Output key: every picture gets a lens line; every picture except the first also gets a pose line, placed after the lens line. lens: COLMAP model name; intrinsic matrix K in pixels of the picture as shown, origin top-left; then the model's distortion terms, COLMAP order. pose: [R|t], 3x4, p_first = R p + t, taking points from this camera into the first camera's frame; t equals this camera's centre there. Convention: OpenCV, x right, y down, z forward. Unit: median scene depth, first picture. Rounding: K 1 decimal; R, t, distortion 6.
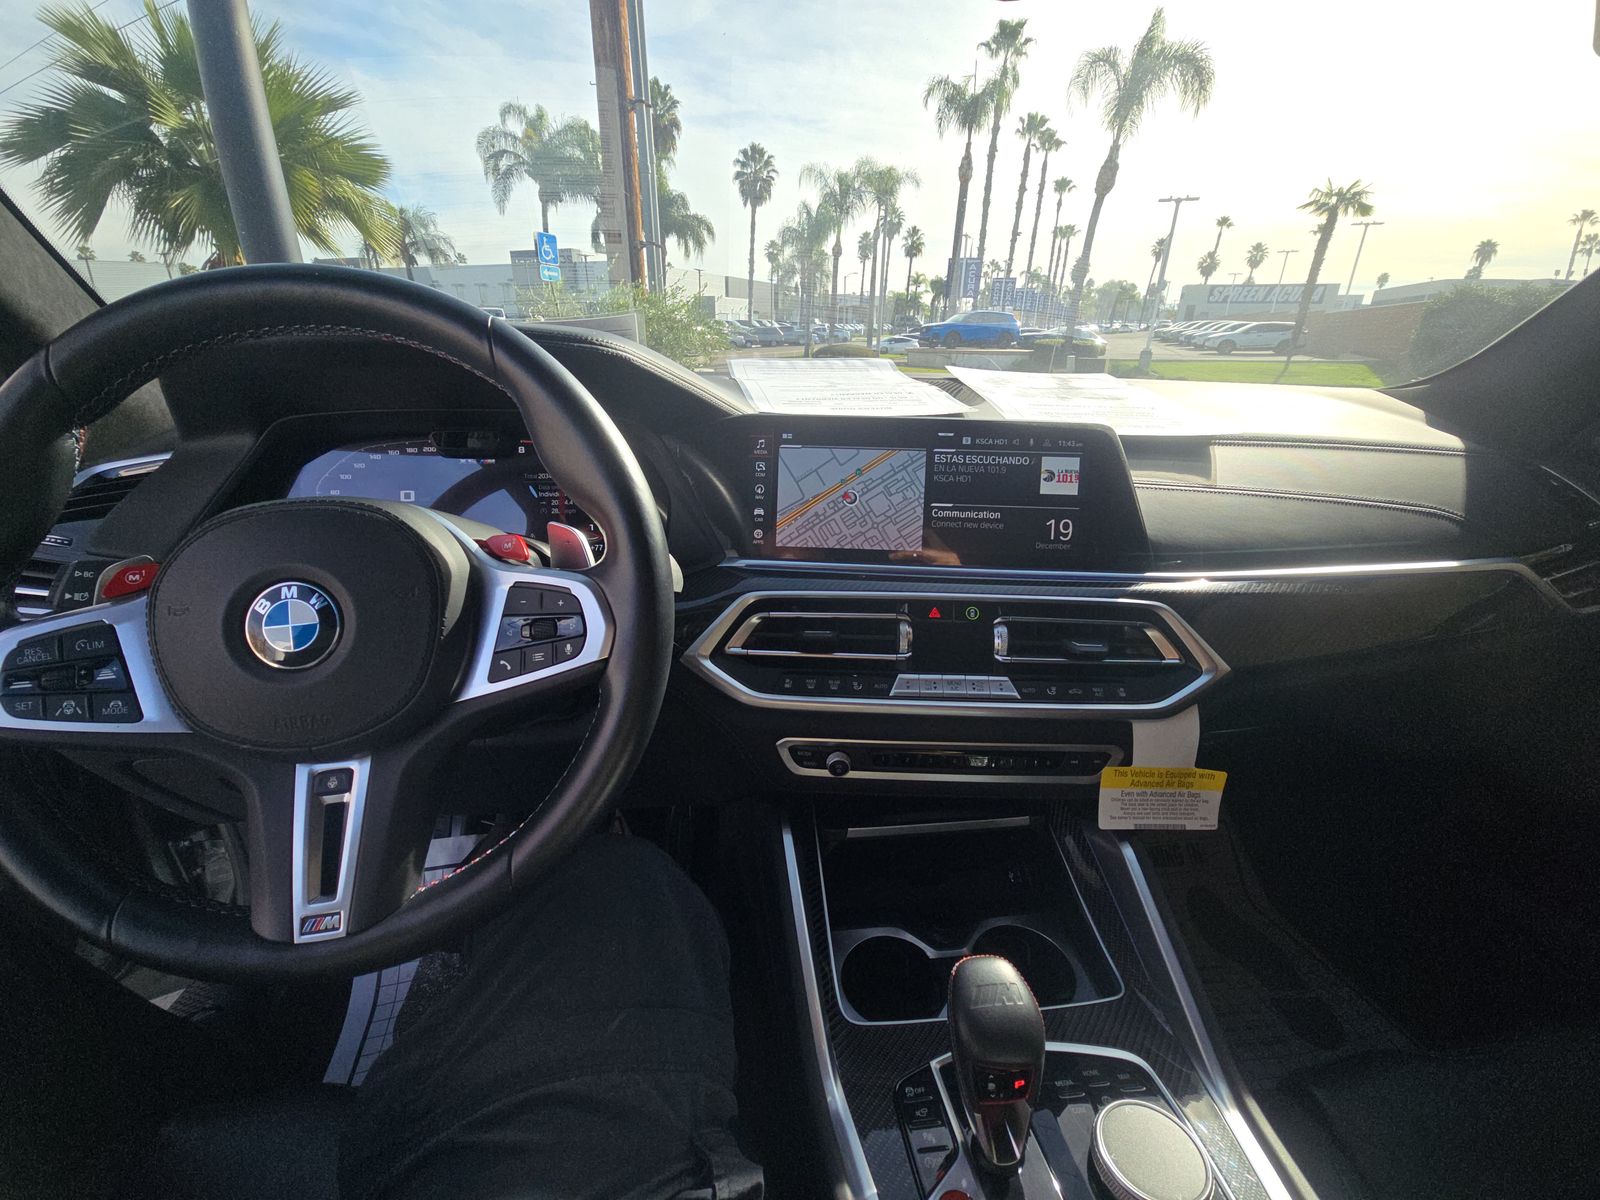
lens RADIAL K [[638.4, 0, 803.6], [0, 638.4, 585.0], [0, 0, 1]] dist [0.000327, -0.000013]
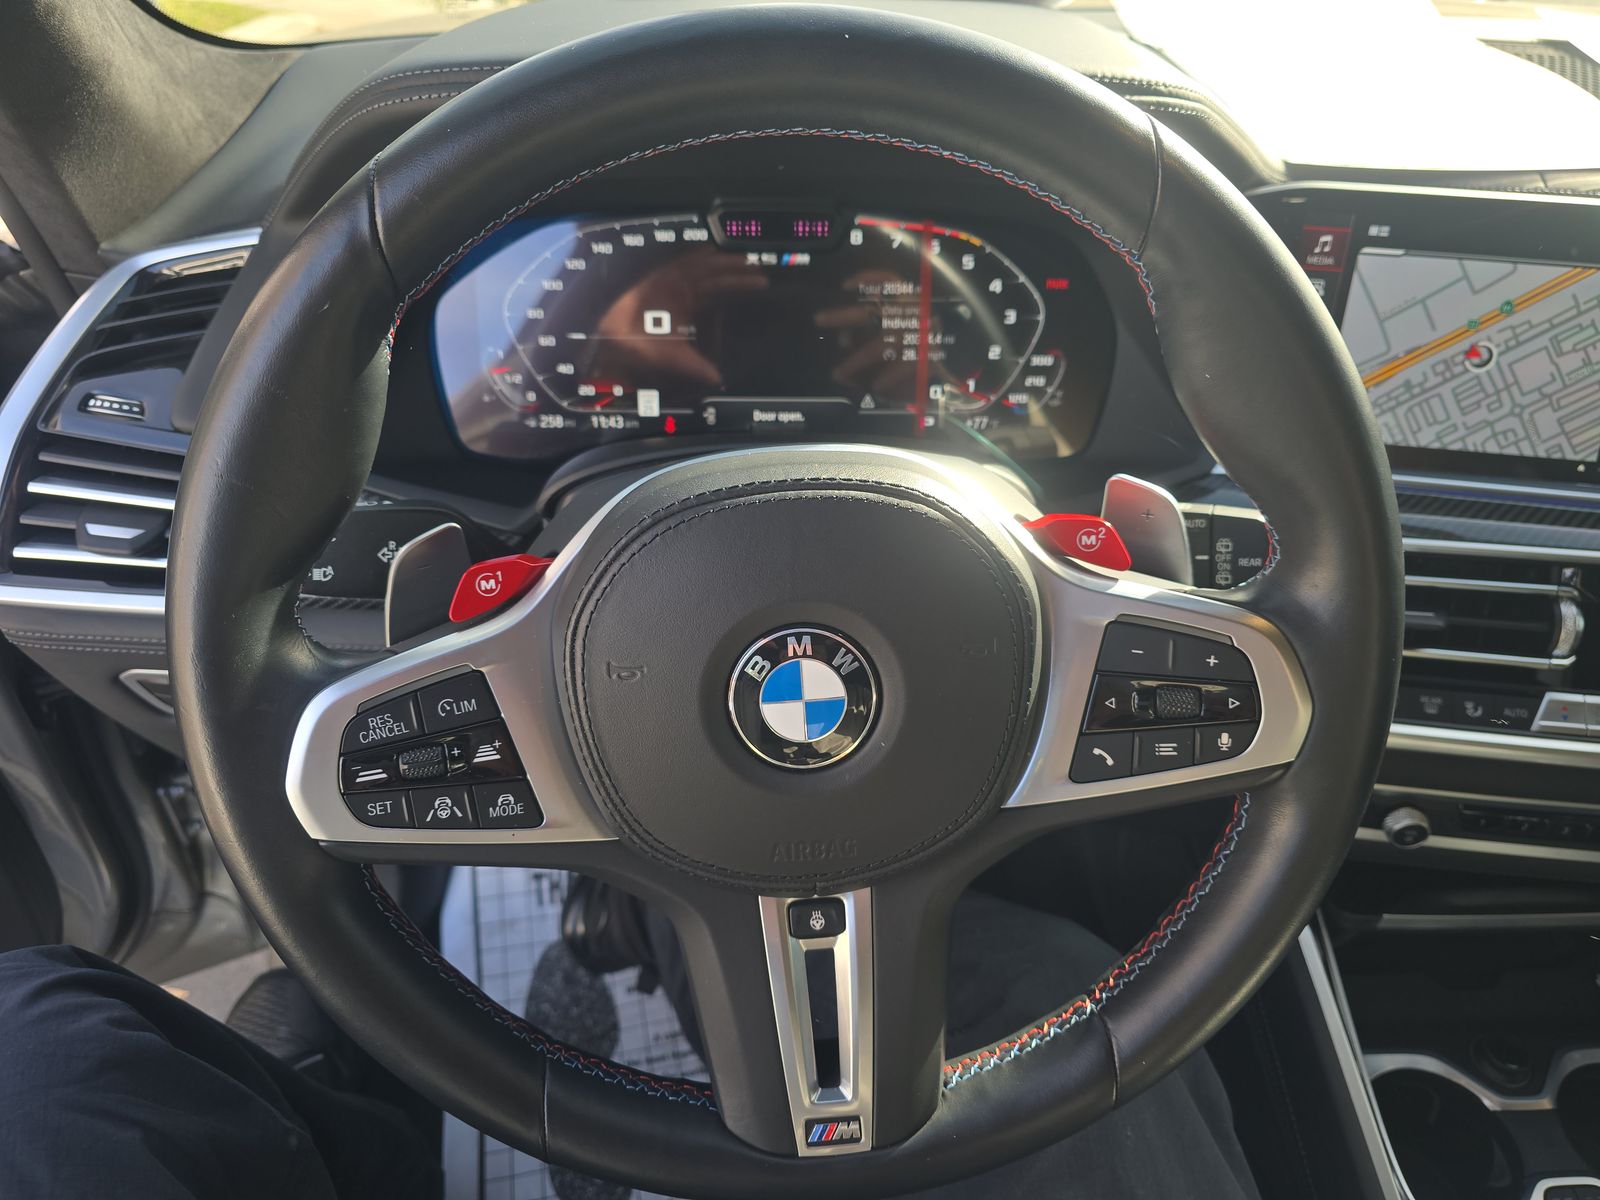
lens RADIAL K [[1093.8, 0, 861.8], [0, 1093.8, 602.6], [0, 0, 1]] dist [0.034746, -0.050973]
pose [[0.996916, 0.051808, -0.058938, -0.413596], [-0.035169, 0.966400, 0.254624, -0.169145], [0.070149, -0.251766, 0.965242, 0.030659]]
